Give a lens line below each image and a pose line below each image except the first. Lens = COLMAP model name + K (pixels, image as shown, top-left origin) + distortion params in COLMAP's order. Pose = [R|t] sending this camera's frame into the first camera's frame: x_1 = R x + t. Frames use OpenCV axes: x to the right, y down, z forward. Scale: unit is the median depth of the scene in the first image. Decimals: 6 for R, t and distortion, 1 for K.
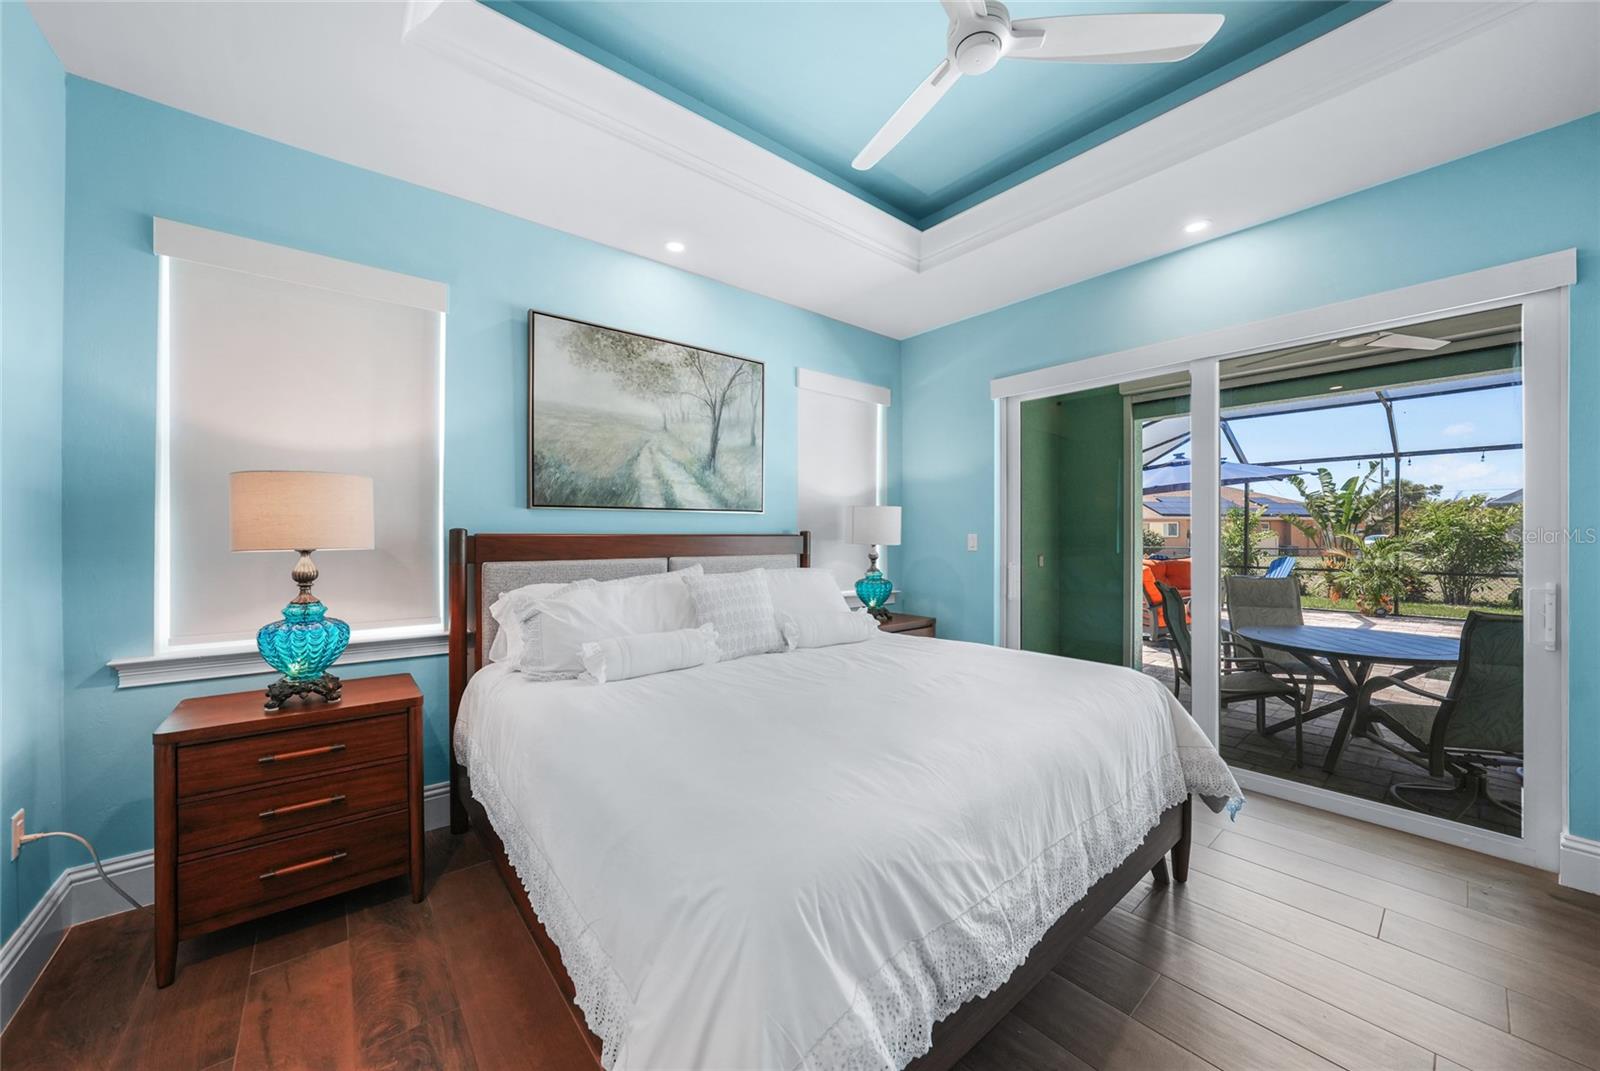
lens RADIAL K [[569.9, 0, 803.2], [0, 569.9, 533.6], [0, 0, 1]] dist [-0.024950, 0.005340]
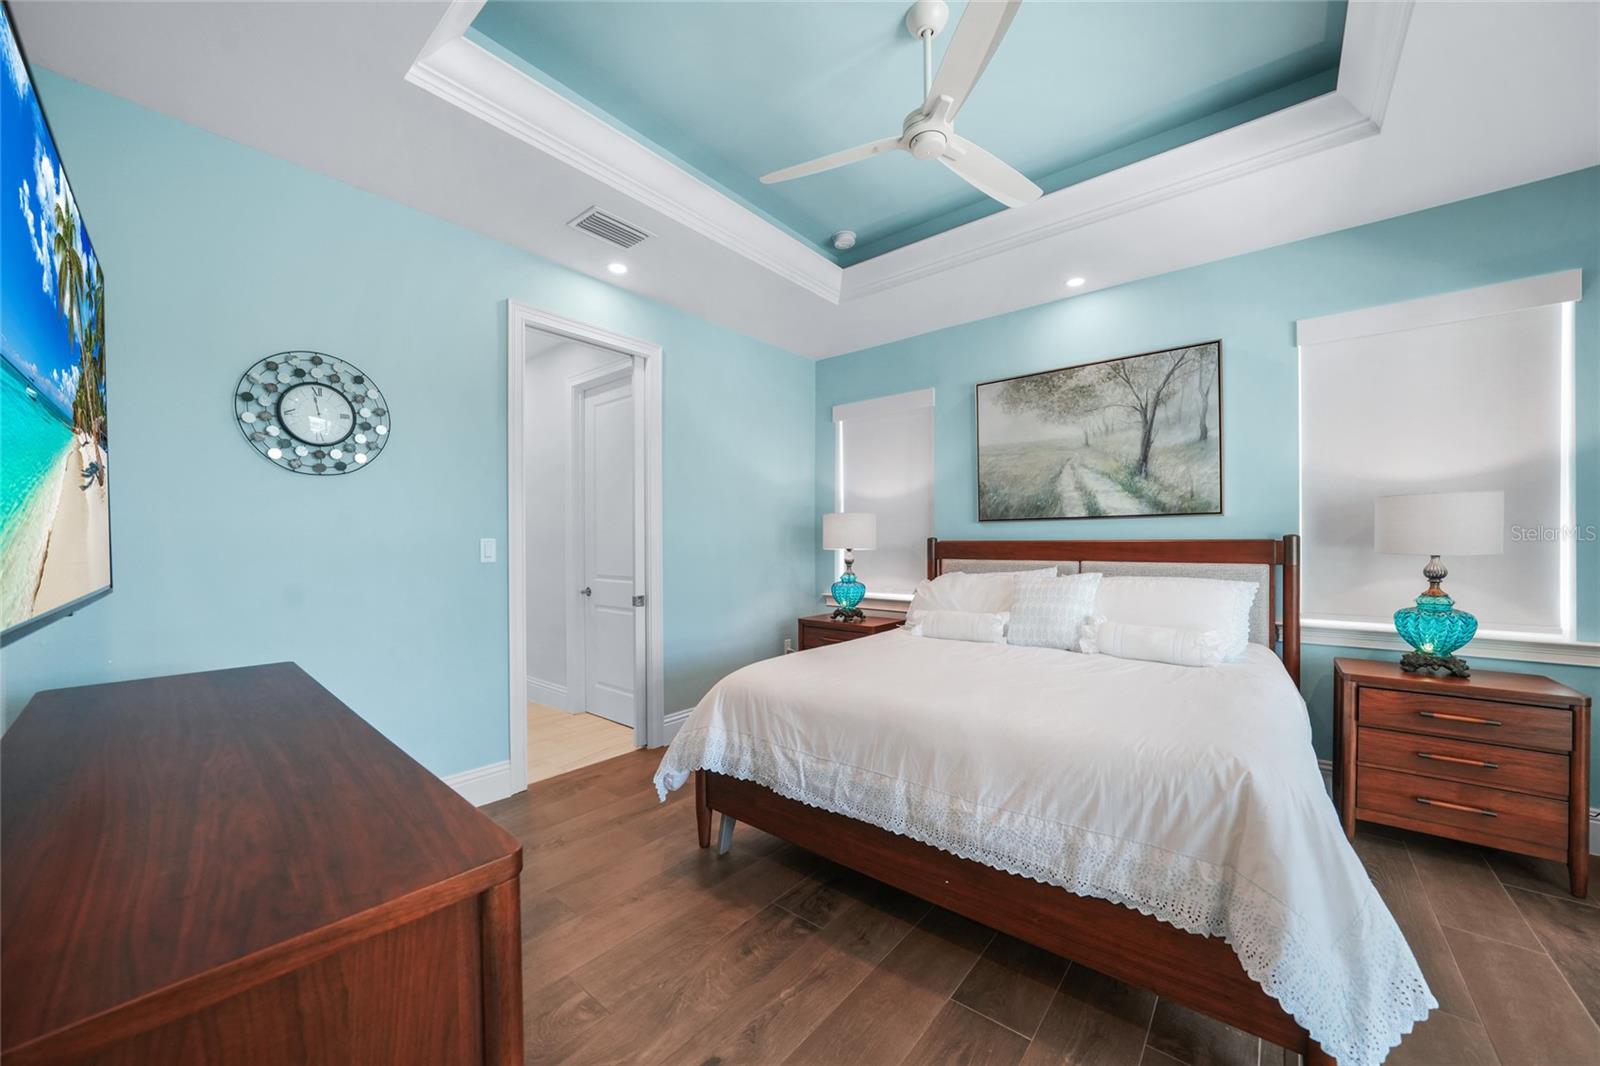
lens RADIAL K [[569.9, 0, 805.9], [0, 569.9, 540.8], [0, 0, 1]] dist [-0.024950, 0.005340]
pose [[0.203369, -0.008190, -0.979068, 0.709598], [0.002450, 0.999966, -0.007856, 0.008907], [0.979099, -0.000801, 0.203382, 0.241215]]
